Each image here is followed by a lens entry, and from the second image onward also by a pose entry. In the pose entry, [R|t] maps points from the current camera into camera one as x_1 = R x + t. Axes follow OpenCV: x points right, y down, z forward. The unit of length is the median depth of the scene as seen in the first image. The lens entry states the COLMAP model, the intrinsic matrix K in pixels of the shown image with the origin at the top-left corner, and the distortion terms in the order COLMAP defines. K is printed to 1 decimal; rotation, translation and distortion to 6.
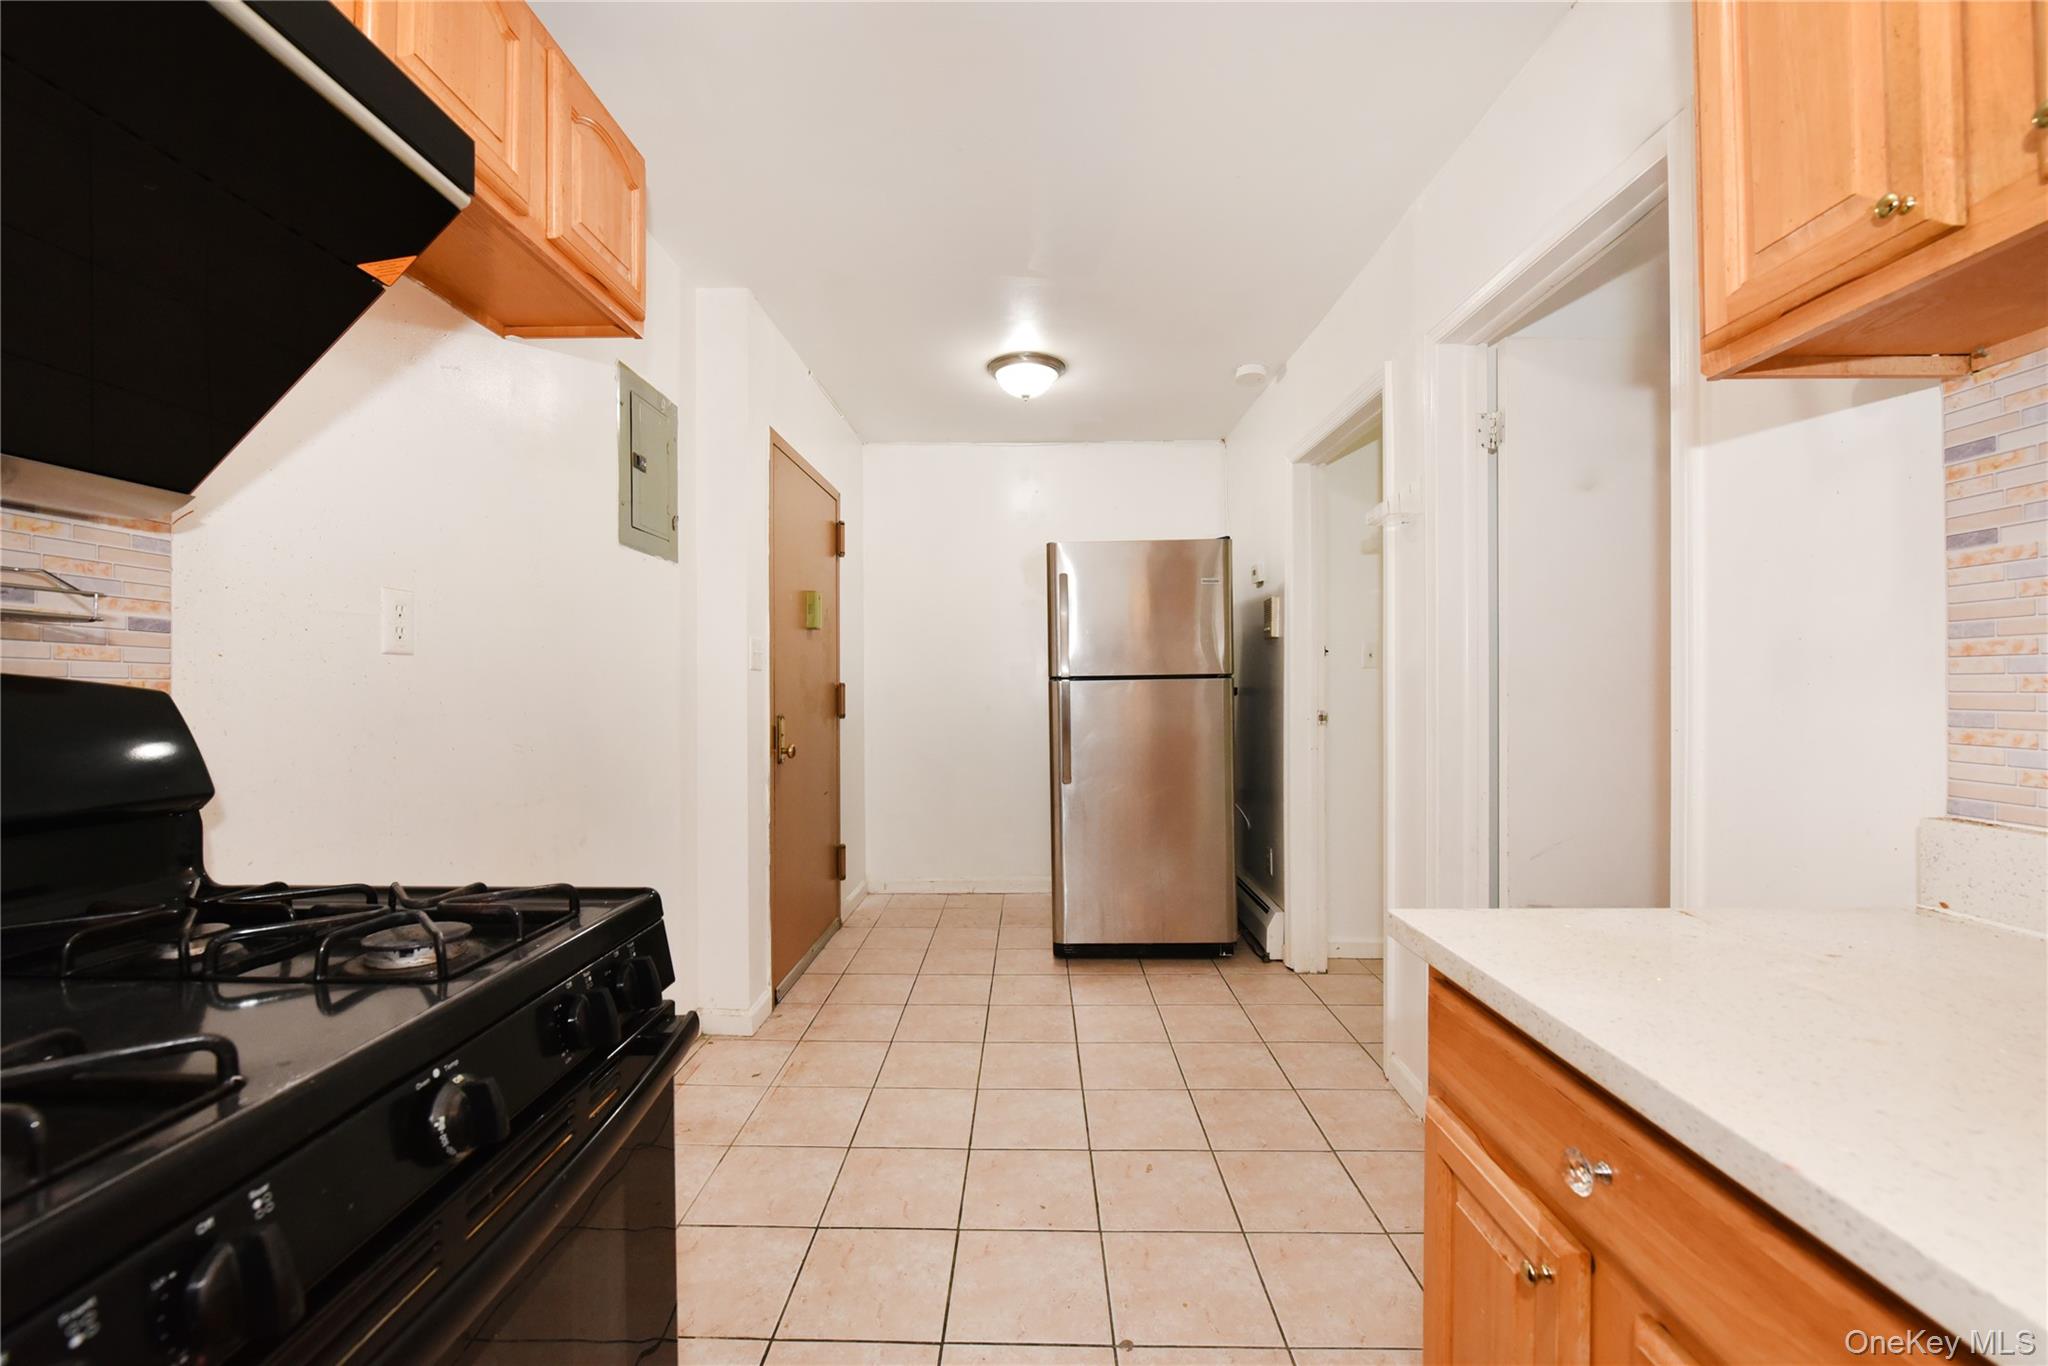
lens RADIAL K [[813.3, 0, 1024.0], [0, 813.3, 683.0], [0, 0, 1]] dist [-0.005918, -0.000491]
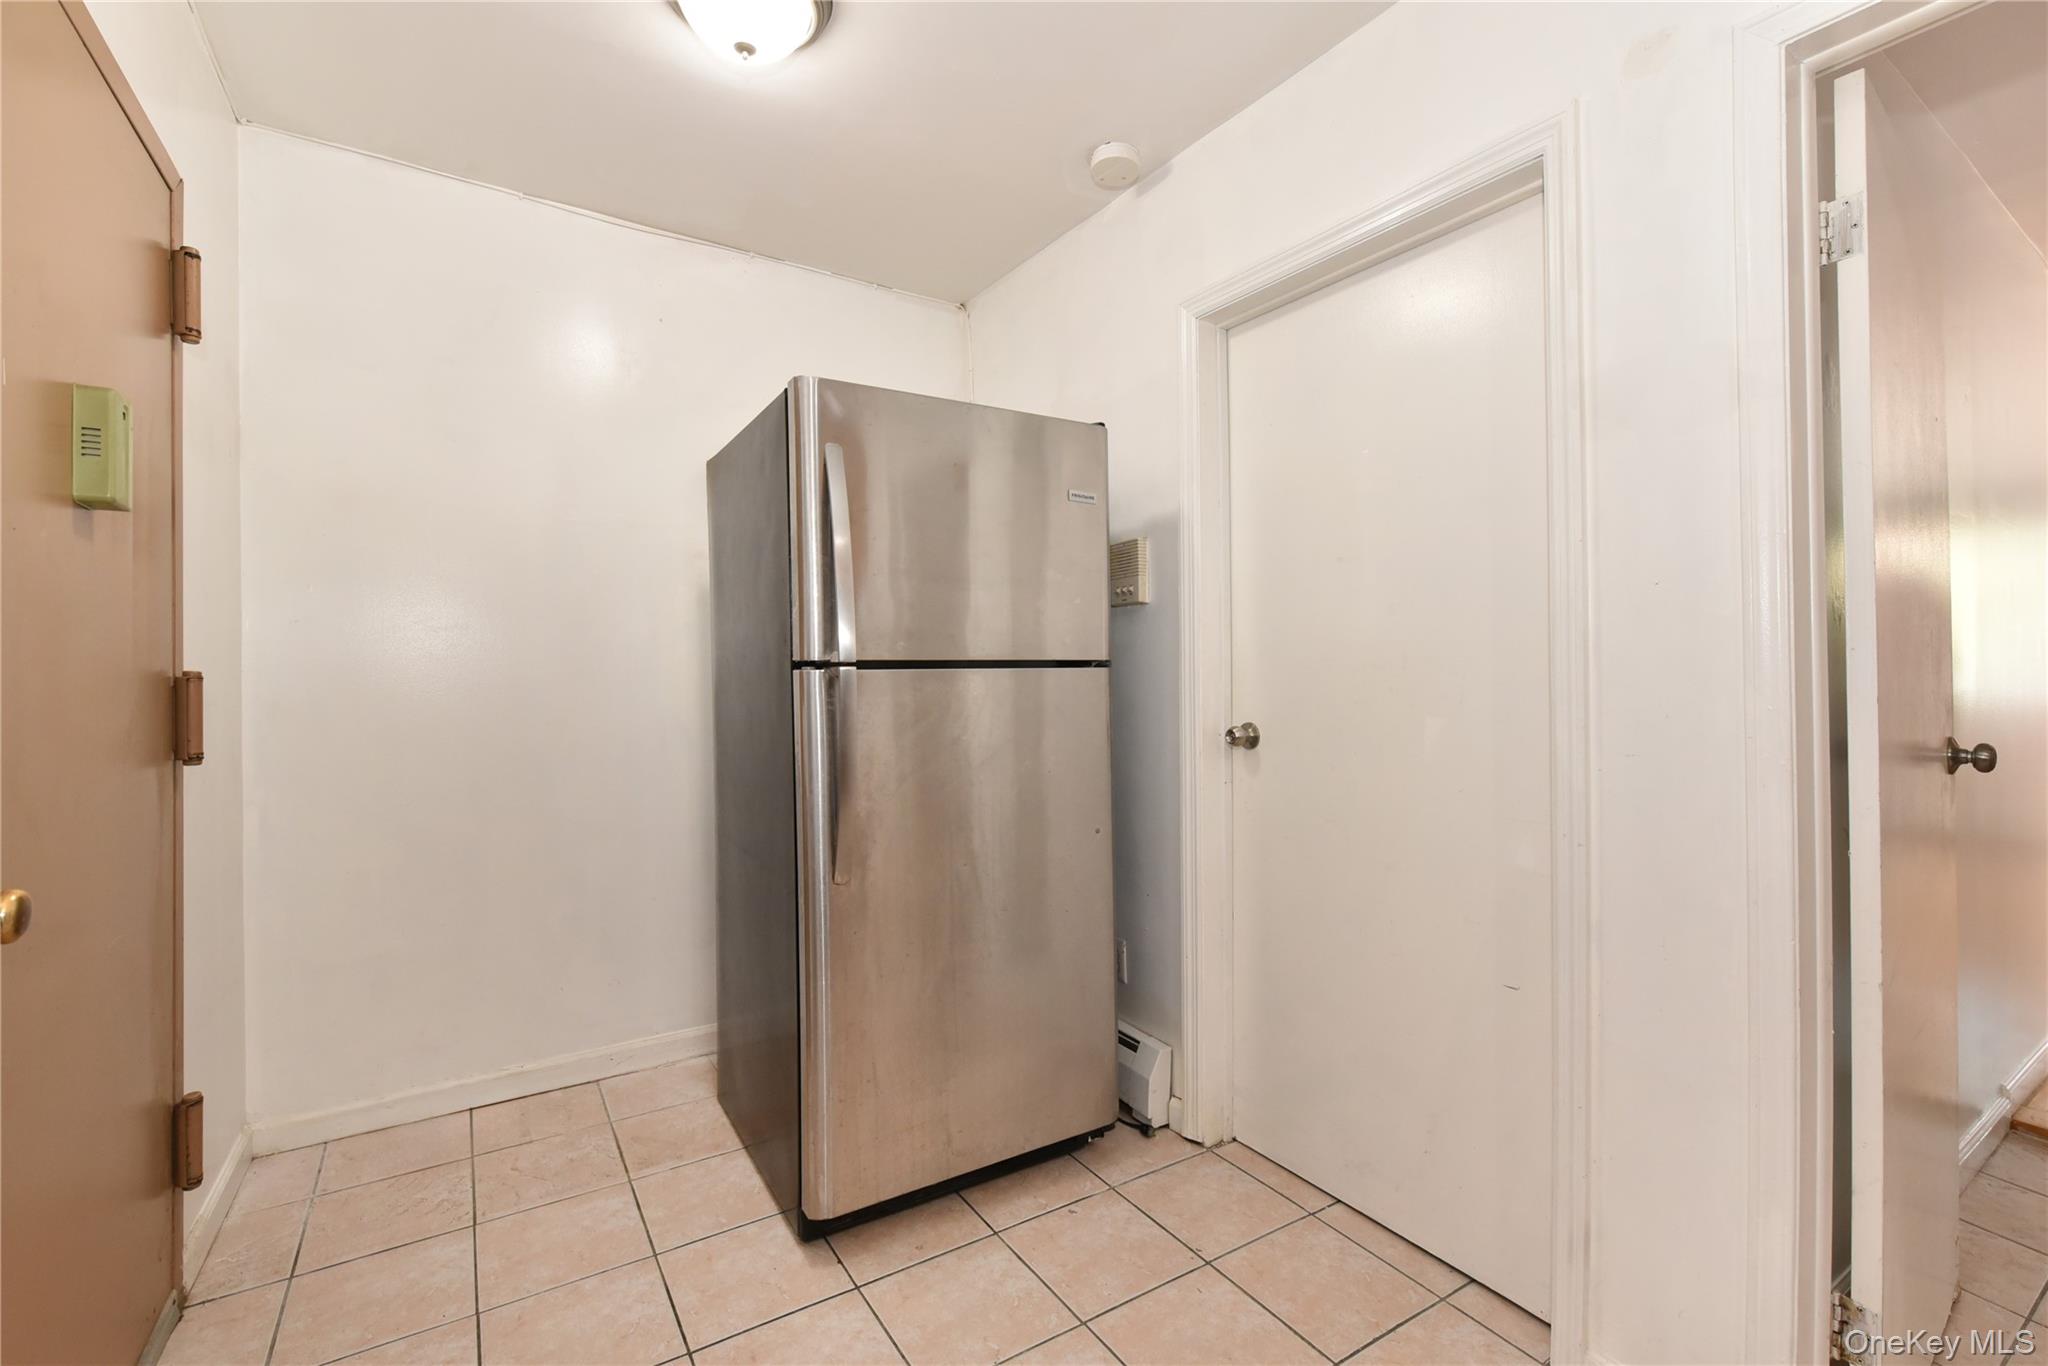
lens RADIAL K [[890.7, 0, 1024.0], [0, 890.7, 683.0], [0, 0, 1]] dist [-0.000209, -0.000082]
pose [[0.832856, -0.000345, 0.553490, -0.143605], [-0.003251, 0.999980, 0.005515, 0.001619], [-0.553480, -0.006393, 0.832838, 0.480096]]
